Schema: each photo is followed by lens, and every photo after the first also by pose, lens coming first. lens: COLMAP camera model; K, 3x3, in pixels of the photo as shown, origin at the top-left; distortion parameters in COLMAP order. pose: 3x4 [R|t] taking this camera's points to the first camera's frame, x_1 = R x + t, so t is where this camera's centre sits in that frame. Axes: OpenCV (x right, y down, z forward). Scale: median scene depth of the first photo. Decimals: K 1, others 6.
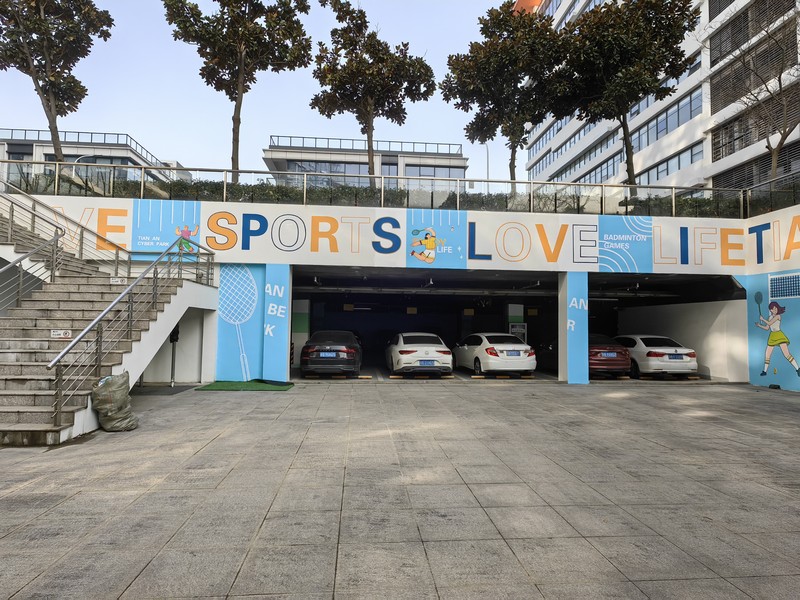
lens RADIAL K [[465.2, 0, 400.8], [0, 465.2, 304.1], [0, 0, 1]] dist [0.022620, -0.017678]
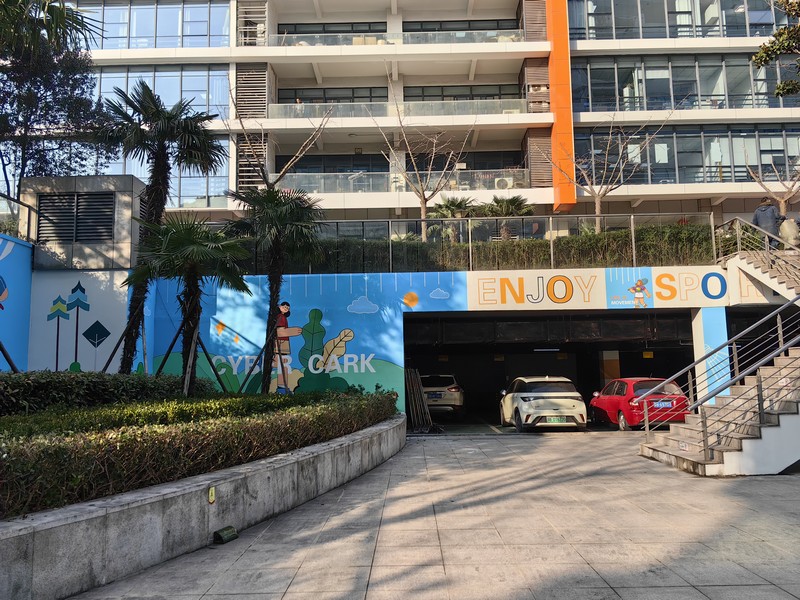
lens RADIAL K [[617.2, 0, 400.0], [0, 617.2, 300.0], [0, 0, 1]] dist [0.087348, -0.120232]
pose [[-0.088791, -0.127717, -0.987828, 0.456378], [0.060182, 0.989245, -0.133310, 0.007748], [0.994231, -0.071286, -0.080150, 0.177701]]
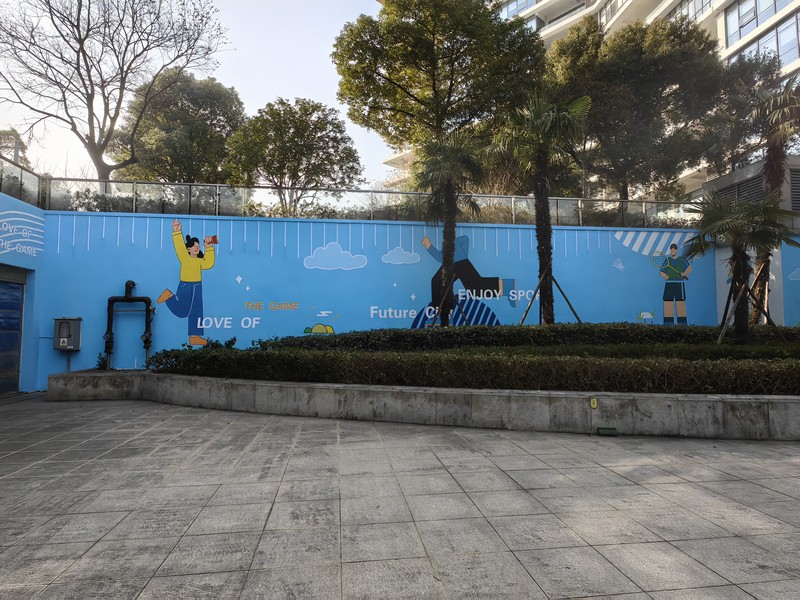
lens RADIAL K [[465.2, 0, 400.8], [0, 465.2, 304.1], [0, 0, 1]] dist [0.022620, -0.017678]
pose [[-0.998753, -0.011846, -0.048498, 0.227811], [-0.006623, 0.994295, -0.106459, 0.027009], [0.049483, -0.106005, -0.993134, 0.543863]]
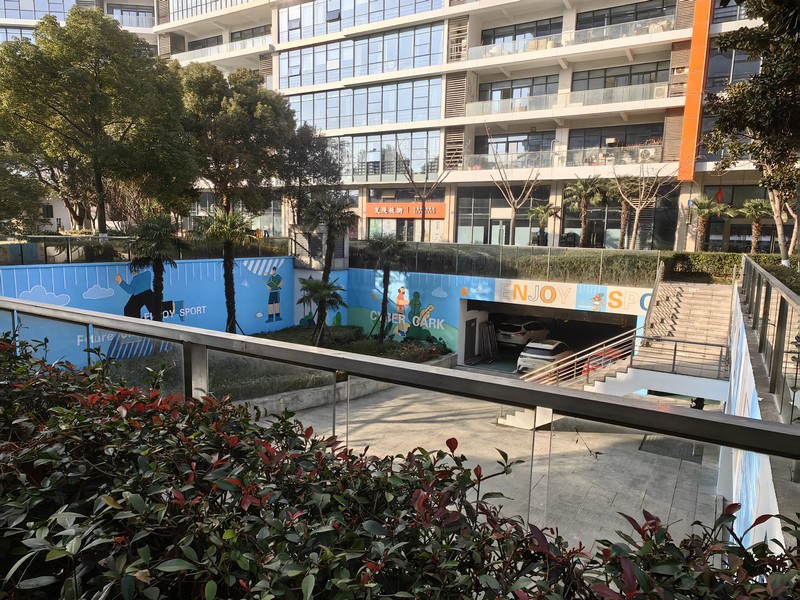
lens RADIAL K [[535.7, 0, 399.3], [0, 535.7, 313.4], [0, 0, 1]] dist [0.007010, 0.001827]
pose [[-0.586002, 0.093121, -0.804941, 0.903079], [0.005045, 0.993775, 0.111293, -0.303808], [0.810294, 0.061157, -0.582824, 1.051461]]
